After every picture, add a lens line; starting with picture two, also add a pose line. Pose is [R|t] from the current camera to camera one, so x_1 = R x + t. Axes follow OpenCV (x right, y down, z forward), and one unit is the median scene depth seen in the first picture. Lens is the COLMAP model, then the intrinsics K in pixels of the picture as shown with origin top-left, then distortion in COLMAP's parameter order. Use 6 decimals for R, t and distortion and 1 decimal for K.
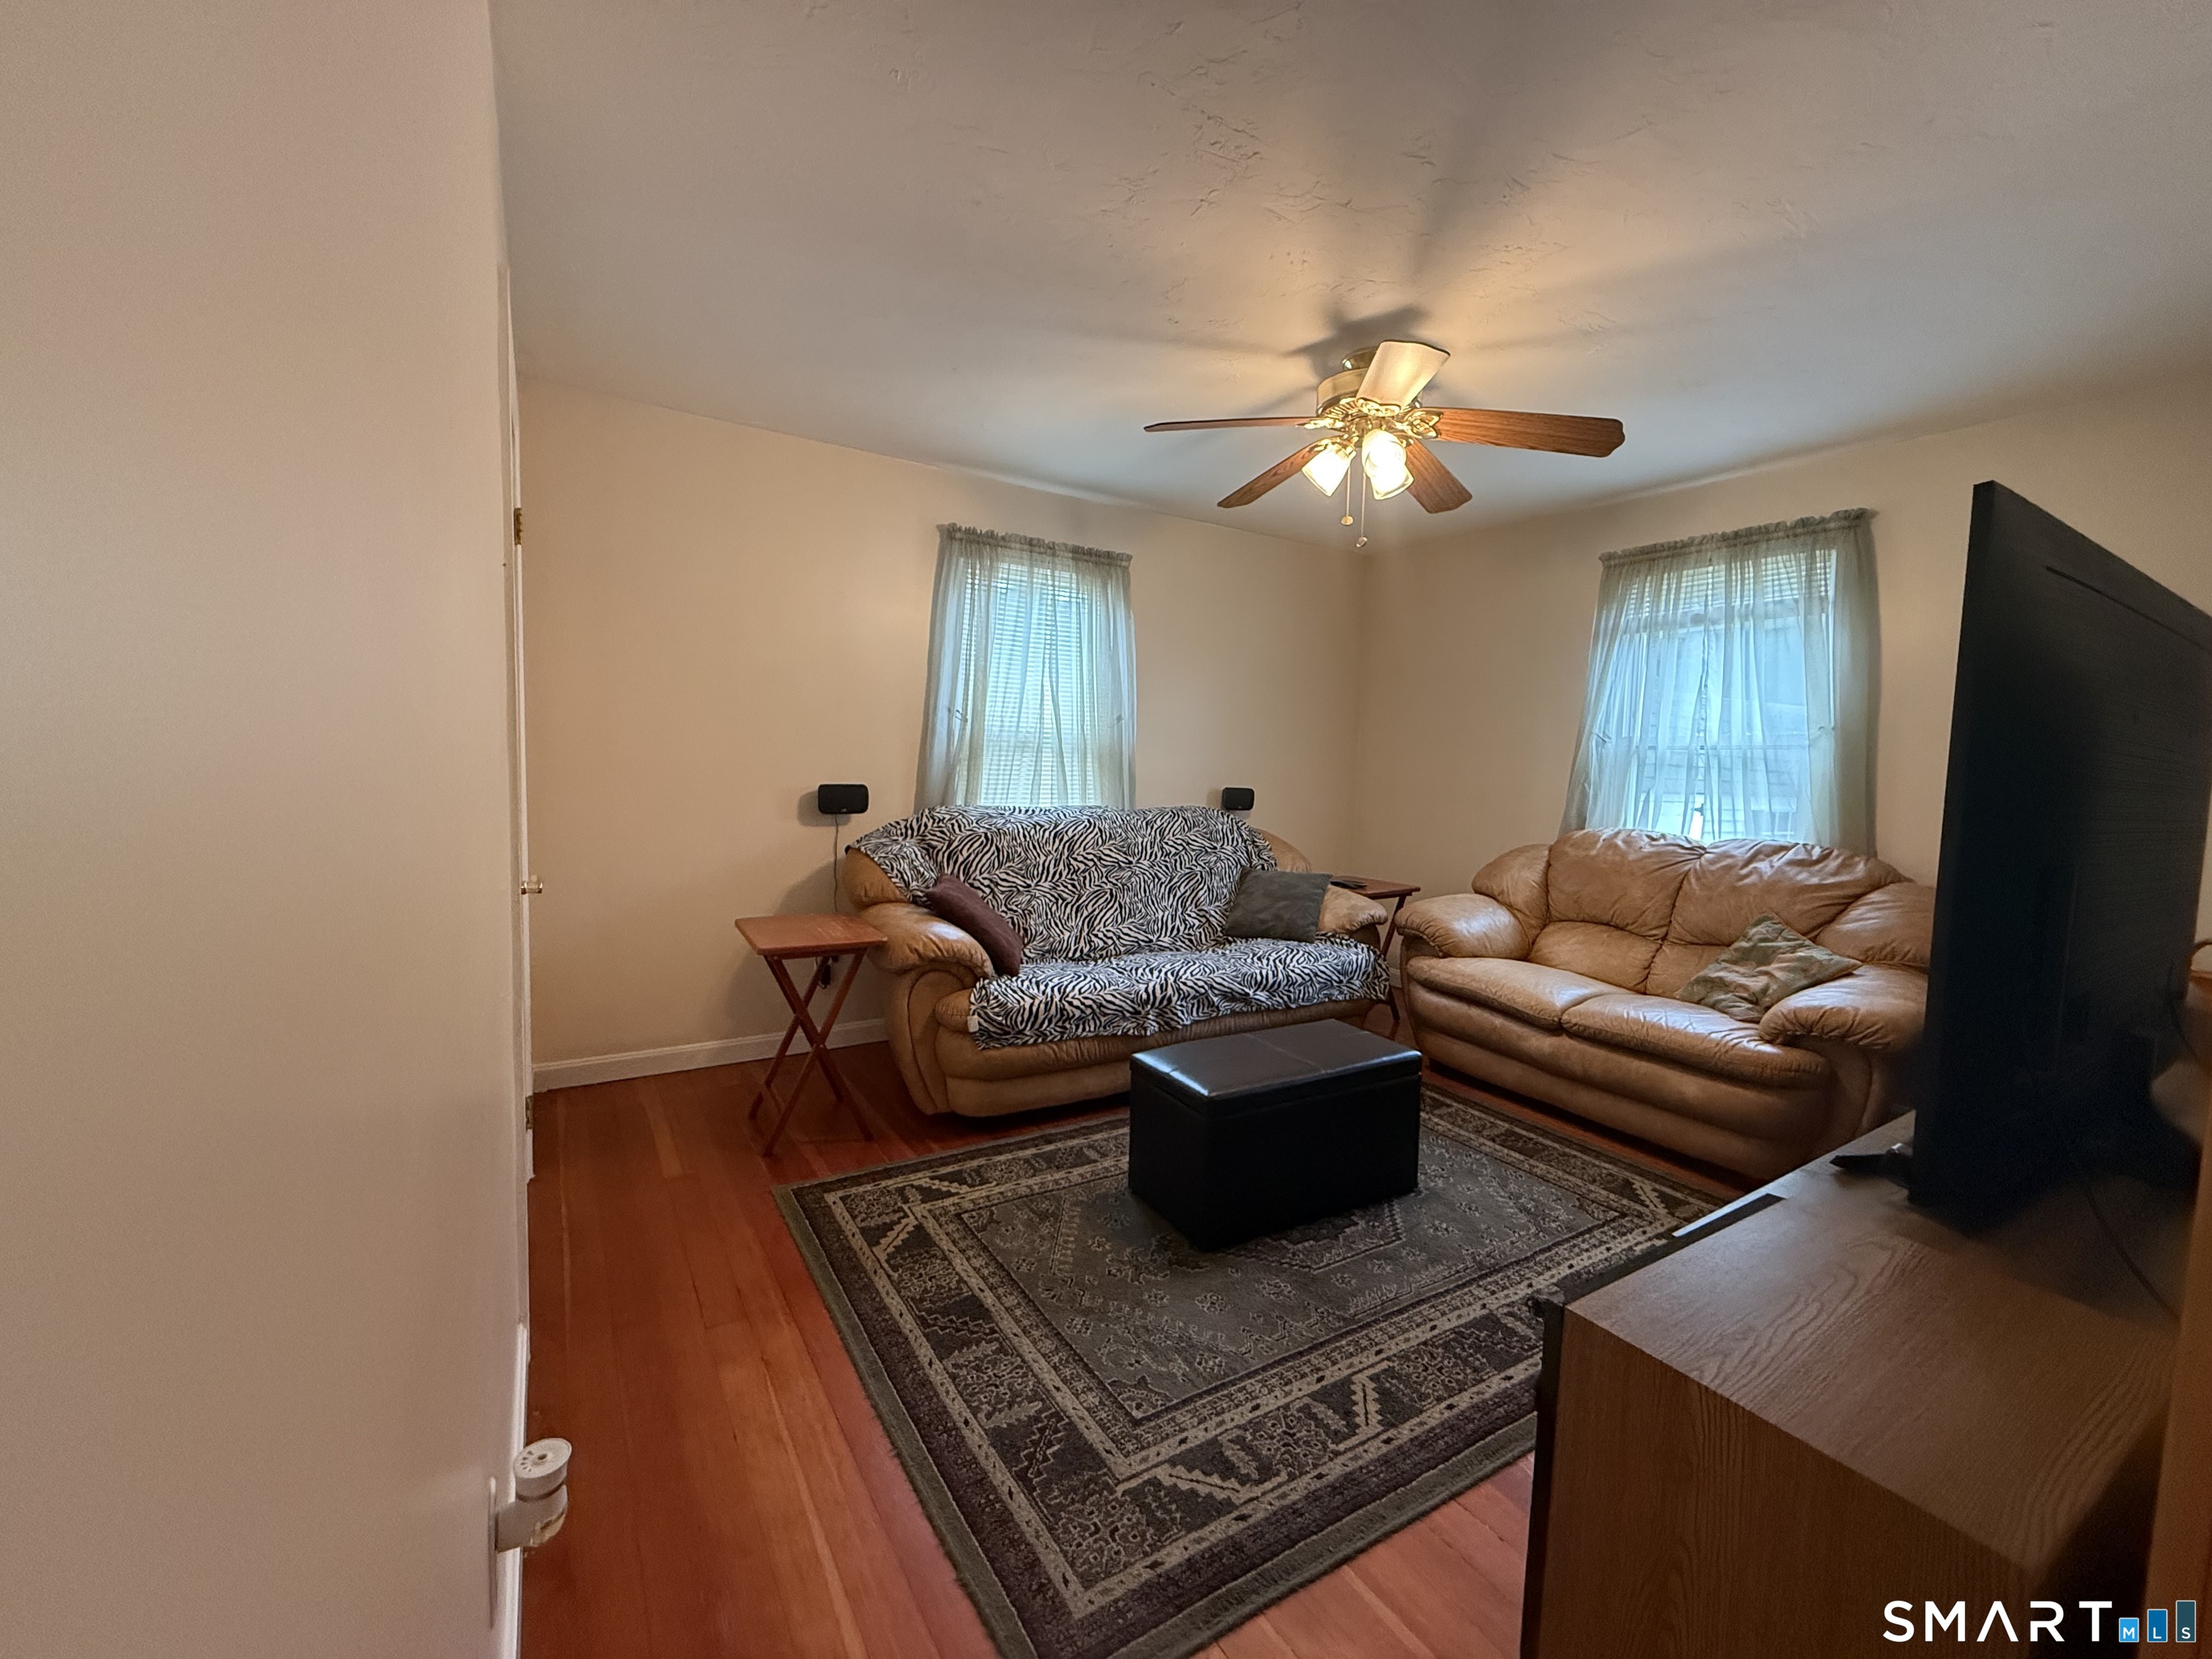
lens RADIAL K [[880.4, 0, 1102.2], [0, 880.4, 829.2], [0, 0, 1]] dist [-0.000474, -0.000163]
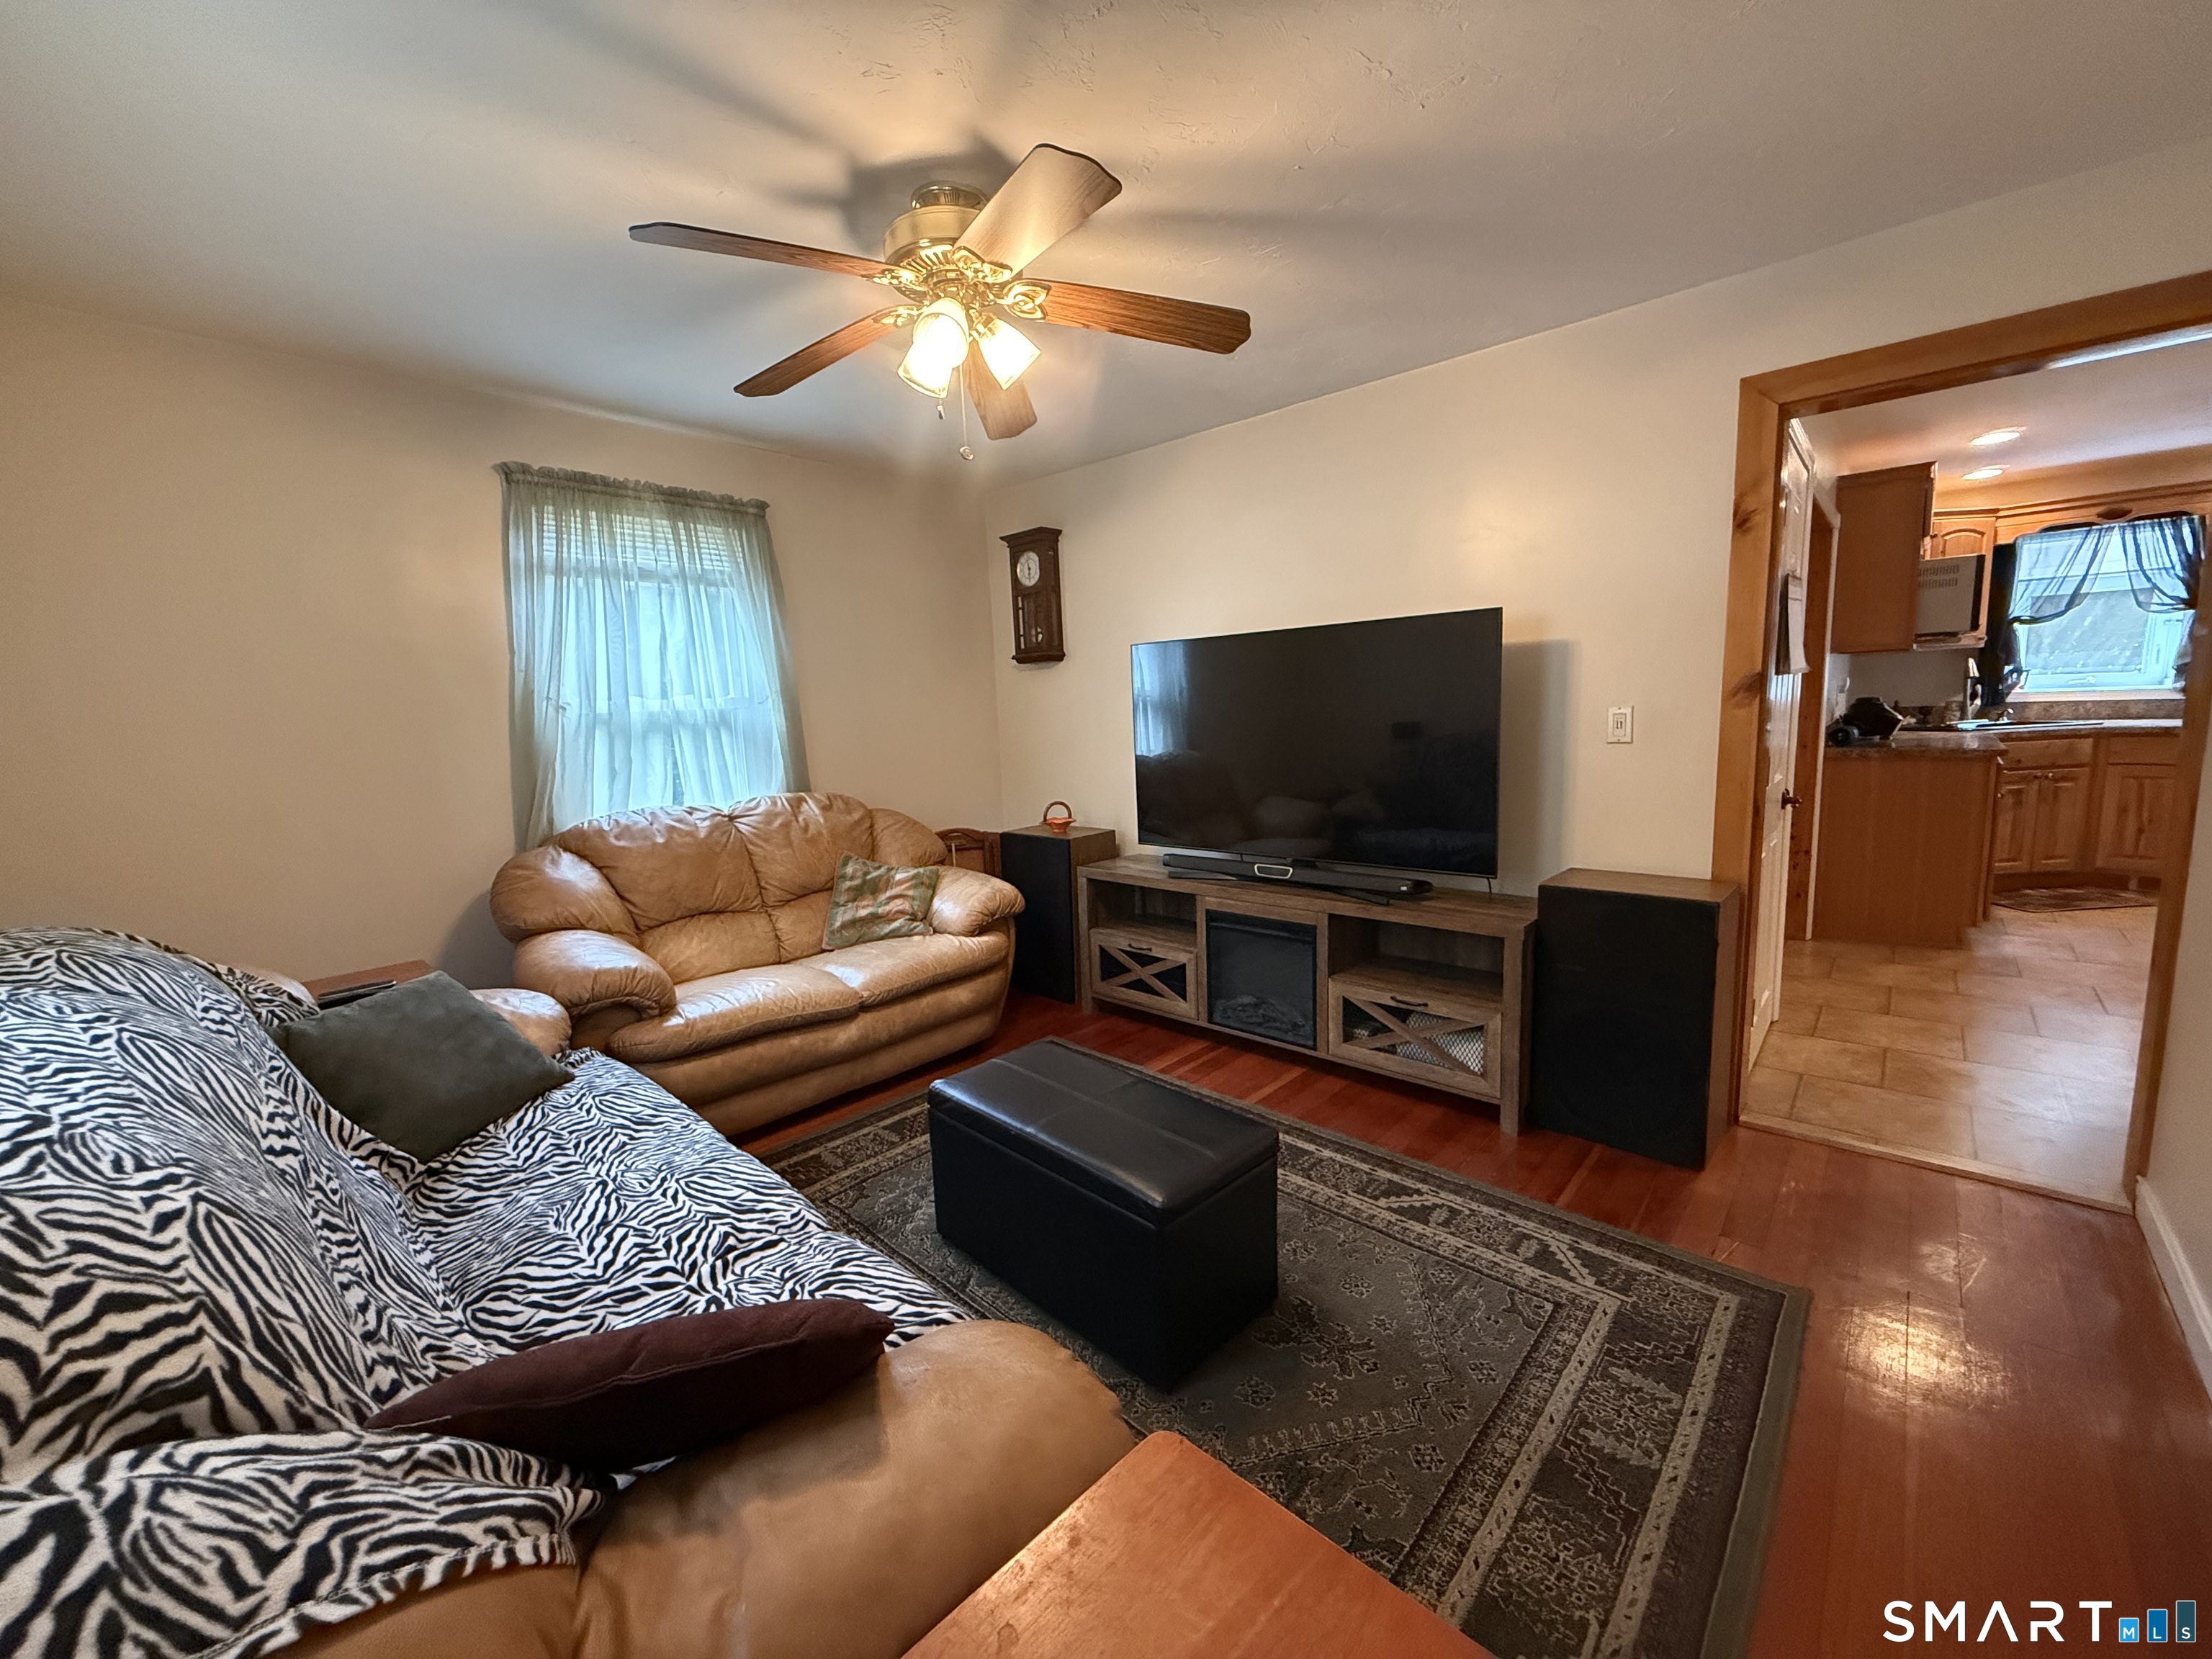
lens RADIAL K [[883.7, 0, 1101.4], [0, 883.7, 828.5], [0, 0, 1]] dist [0.000226, -0.000376]
pose [[-0.264375, -0.150664, 0.952579, -0.533573], [0.105162, 0.977329, 0.183765, -0.140000], [-0.958669, 0.148758, -0.242537, 1.155335]]
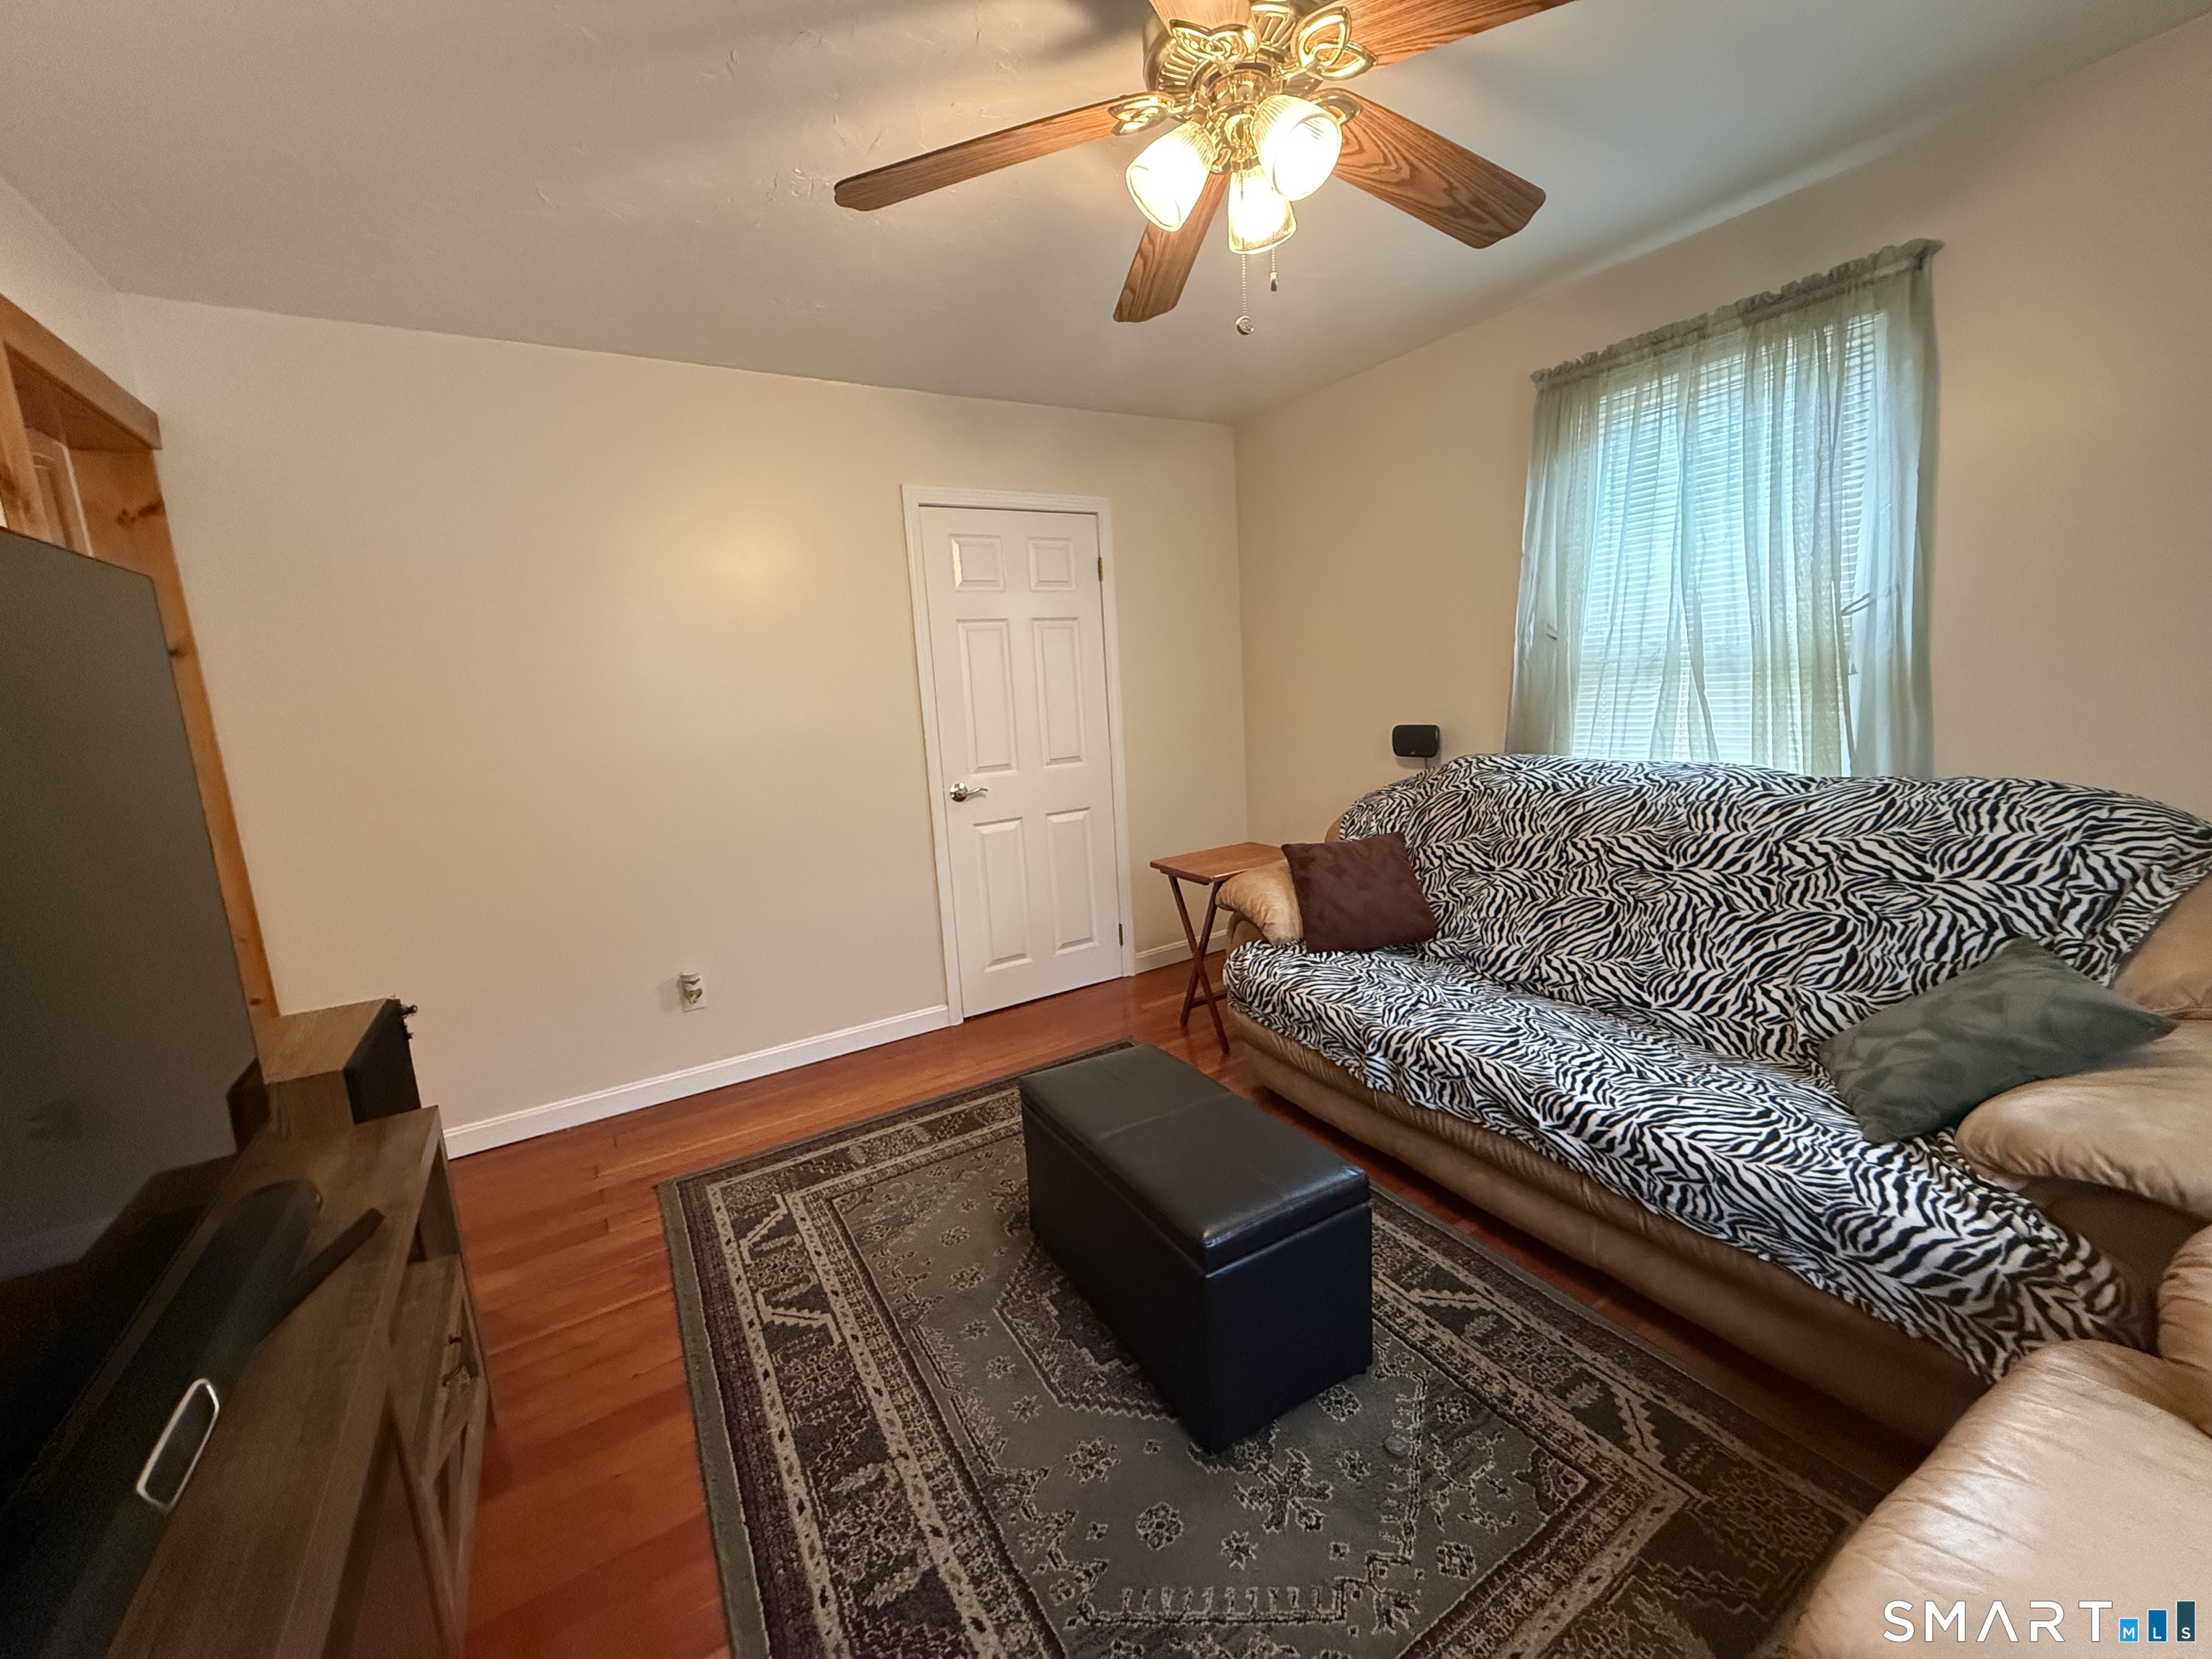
lens RADIAL K [[882.7, 0, 1104.8], [0, 882.7, 829.9], [0, 0, 1]] dist [0.002434, 0.000084]
pose [[-0.005789, 0.138814, -0.990302, 0.914597], [-0.015789, 0.990182, 0.138889, -0.092361], [0.999859, 0.016440, -0.003541, 0.950383]]
